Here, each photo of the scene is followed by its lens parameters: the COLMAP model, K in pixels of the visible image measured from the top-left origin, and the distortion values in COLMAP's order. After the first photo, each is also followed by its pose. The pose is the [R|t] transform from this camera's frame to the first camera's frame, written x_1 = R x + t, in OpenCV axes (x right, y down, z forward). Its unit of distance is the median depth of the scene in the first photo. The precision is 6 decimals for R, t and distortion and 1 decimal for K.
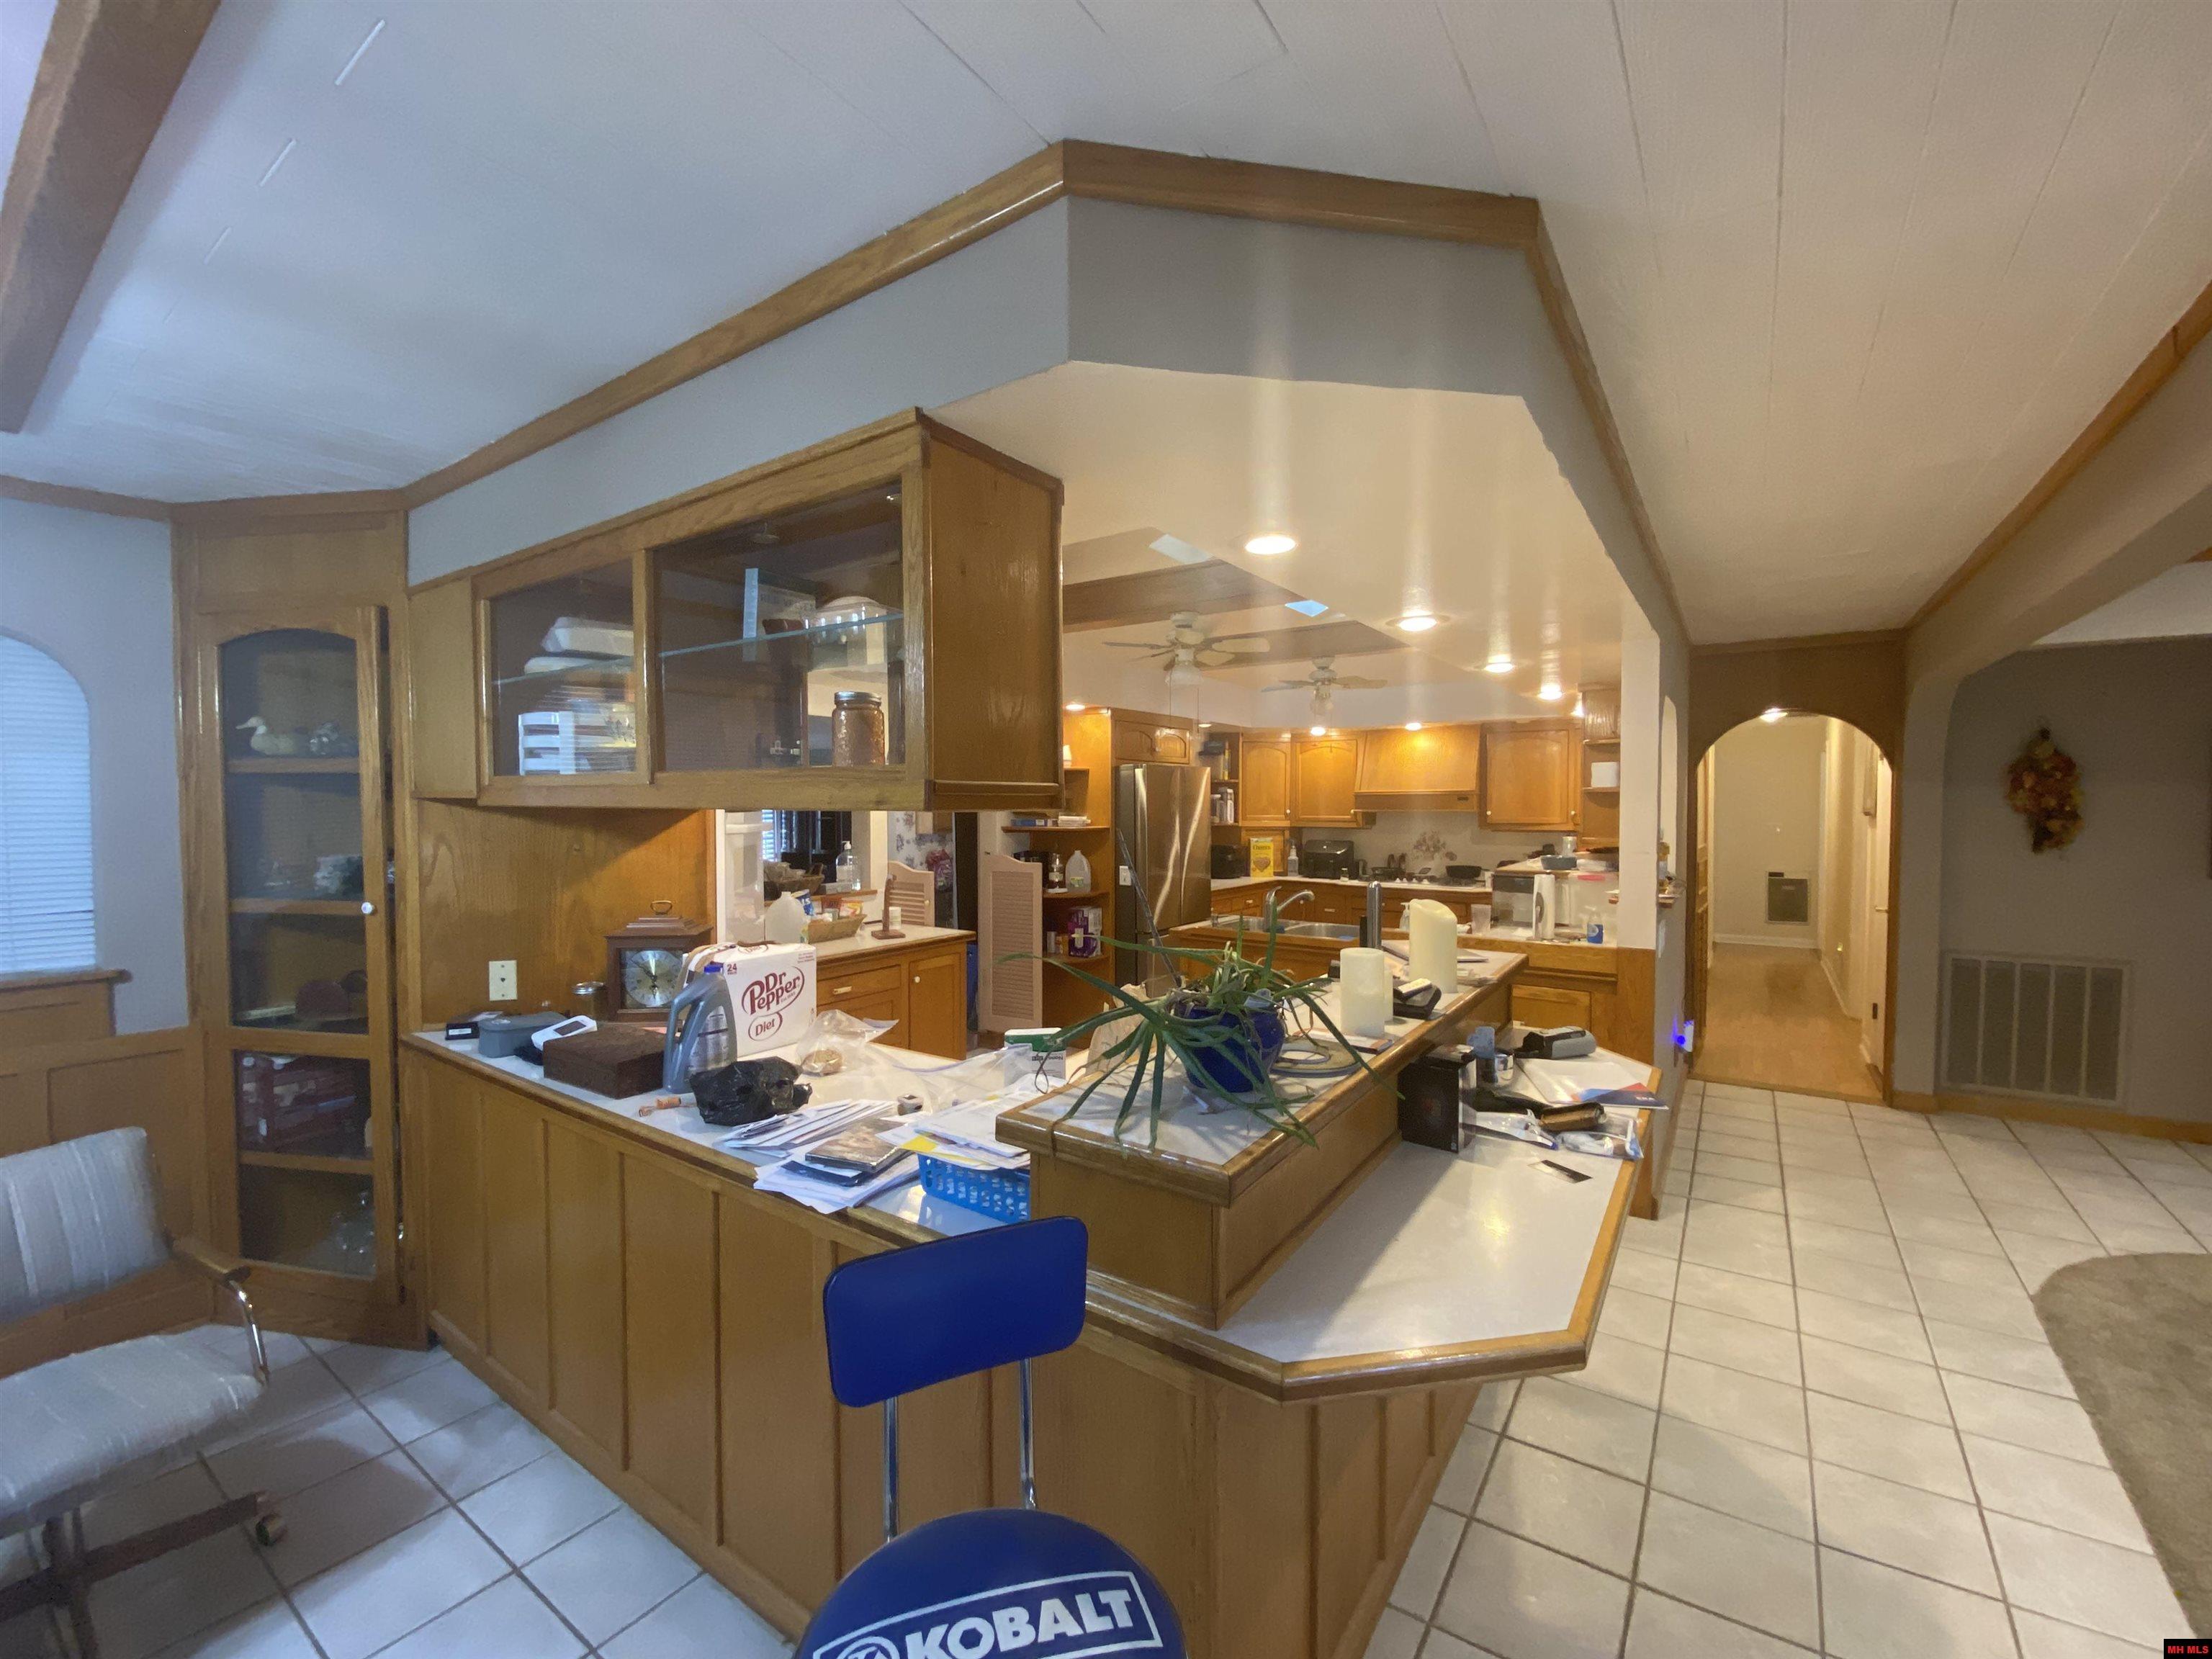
lens RADIAL K [[895.4, 0, 1111.0], [0, 895.4, 835.3], [0, 0, 1]] dist [-0.024846, -0.000457]
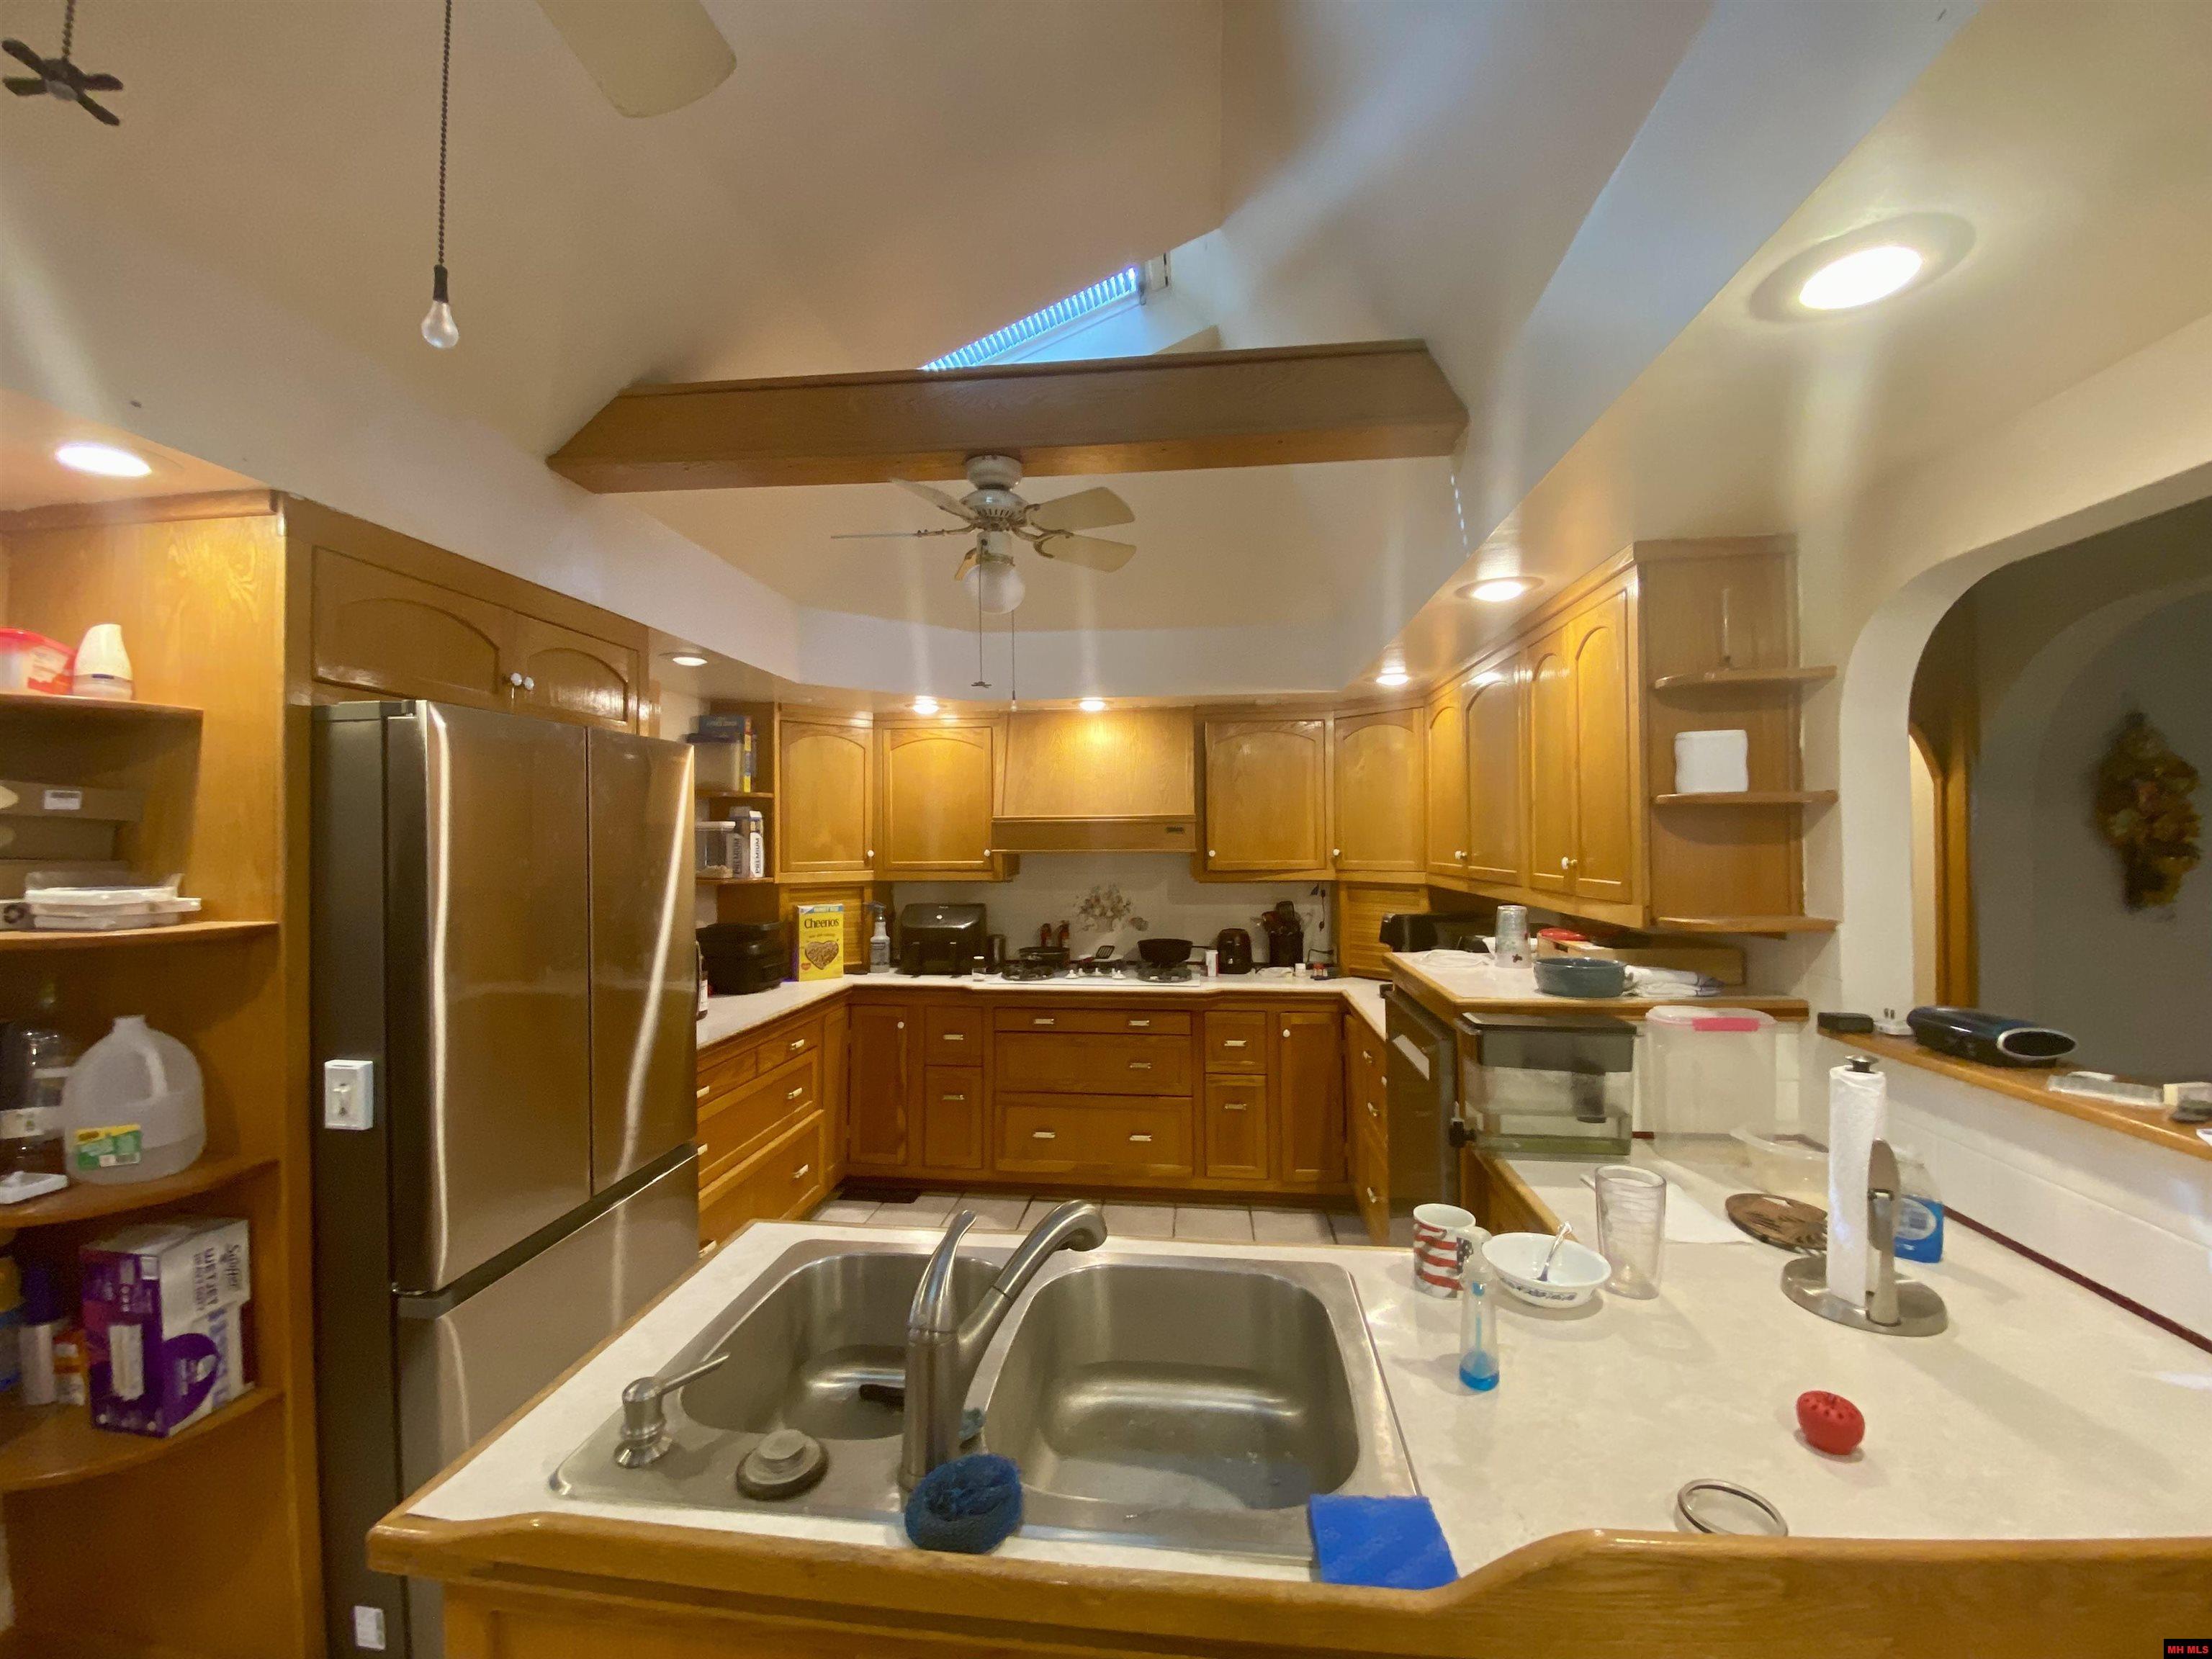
lens RADIAL K [[895.4, 0, 1108.8], [0, 895.4, 839.9], [0, 0, 1]] dist [-0.024846, -0.000457]
pose [[0.879908, -0.002947, 0.475134, 0.070605], [0.020494, 0.999286, -0.031755, -0.015427], [-0.474701, 0.037679, 0.879340, 0.470825]]
